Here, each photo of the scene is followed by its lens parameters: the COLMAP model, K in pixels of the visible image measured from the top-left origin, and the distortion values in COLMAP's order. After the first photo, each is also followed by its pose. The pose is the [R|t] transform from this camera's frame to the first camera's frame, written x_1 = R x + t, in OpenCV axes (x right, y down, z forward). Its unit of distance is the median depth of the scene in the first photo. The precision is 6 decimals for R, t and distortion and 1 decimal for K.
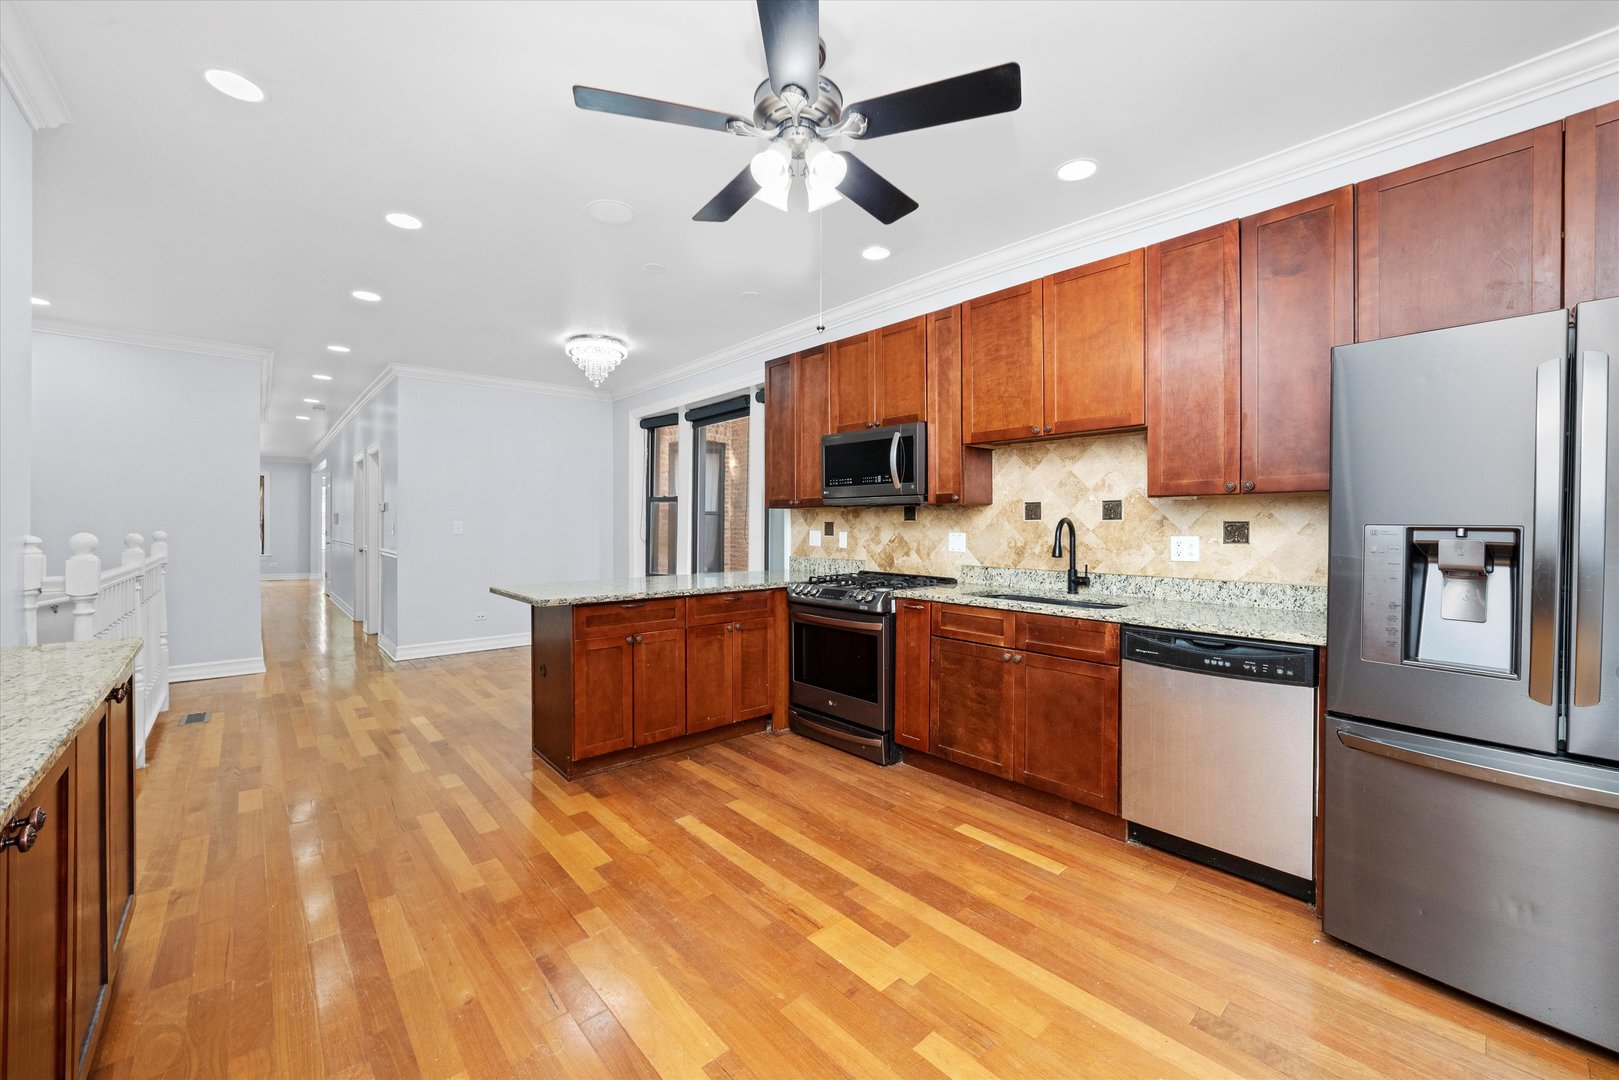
lens RADIAL K [[627.1, 0, 806.2], [0, 627.1, 526.1], [0, 0, 1]] dist [-0.009256, 0.000015]
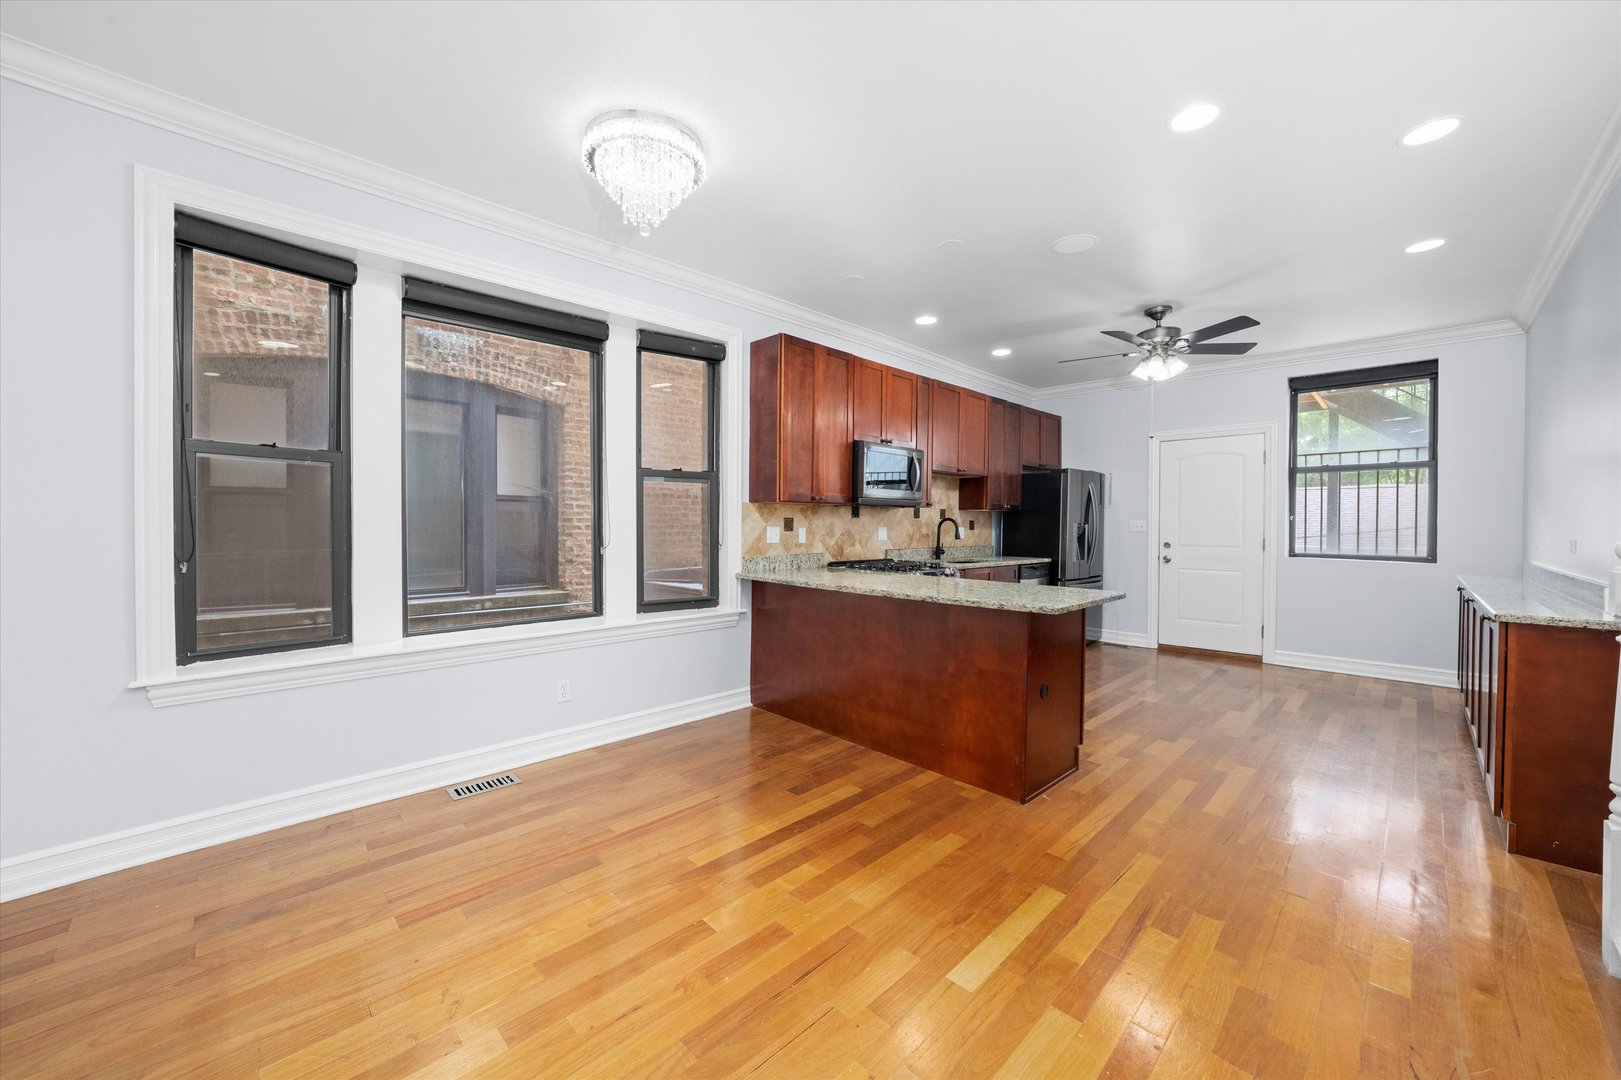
lens RADIAL K [[613.2, 0, 807.1], [0, 613.2, 534.4], [0, 0, 1]] dist [-0.000924, 0.000062]
pose [[-0.051126, -0.020350, 0.998485, -1.418583], [-0.003863, 0.999789, 0.020178, 0.000507], [-0.998685, -0.002825, -0.051194, 1.561713]]
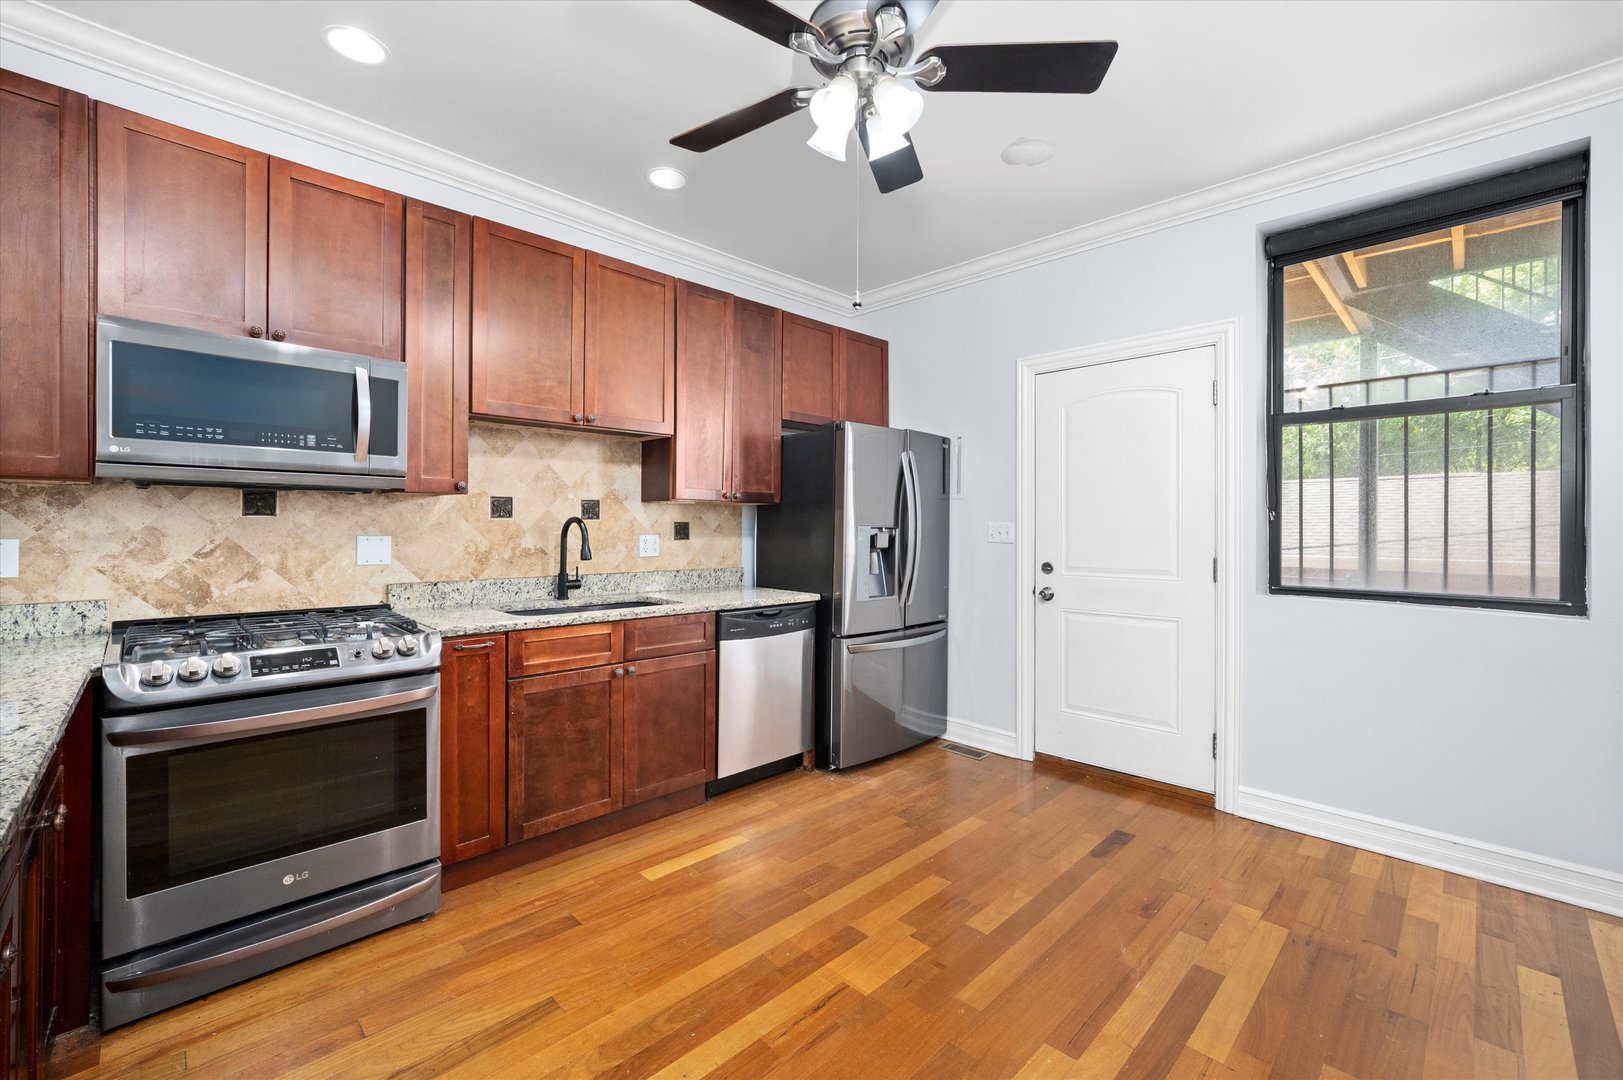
lens RADIAL K [[677.9, 0, 799.1], [0, 677.9, 531.4], [0, 0, 1]] dist [-0.001264, 0.000336]
pose [[-0.041239, -0.008143, 0.999116, -0.612010], [-0.001856, 0.999966, 0.008073, -0.000471], [-0.999148, -0.001521, -0.041253, 0.737635]]
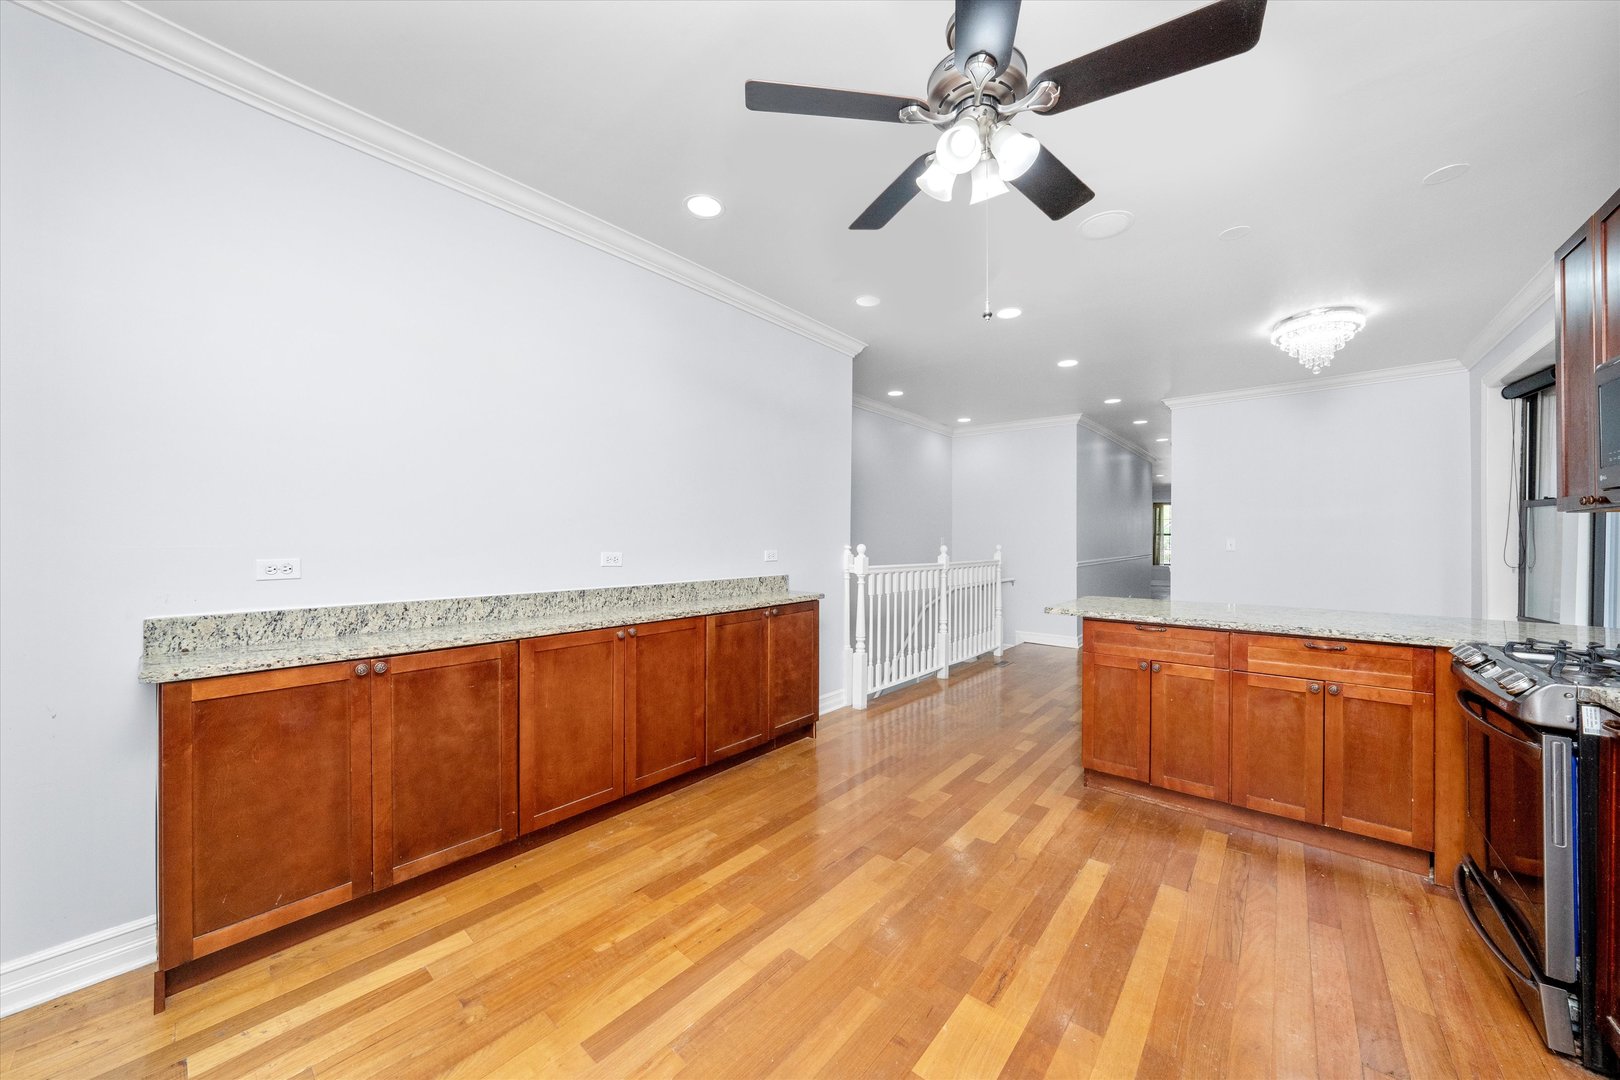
lens RADIAL K [[571.0, 0, 816.7], [0, 571.0, 546.7], [0, 0, 1]] dist [-0.014250, 0.000055]
pose [[0.157415, 0.010574, -0.987476, 0.495222], [-0.010768, 0.999902, 0.008990, 0.007758], [0.987474, 0.009218, 0.157514, 0.424885]]
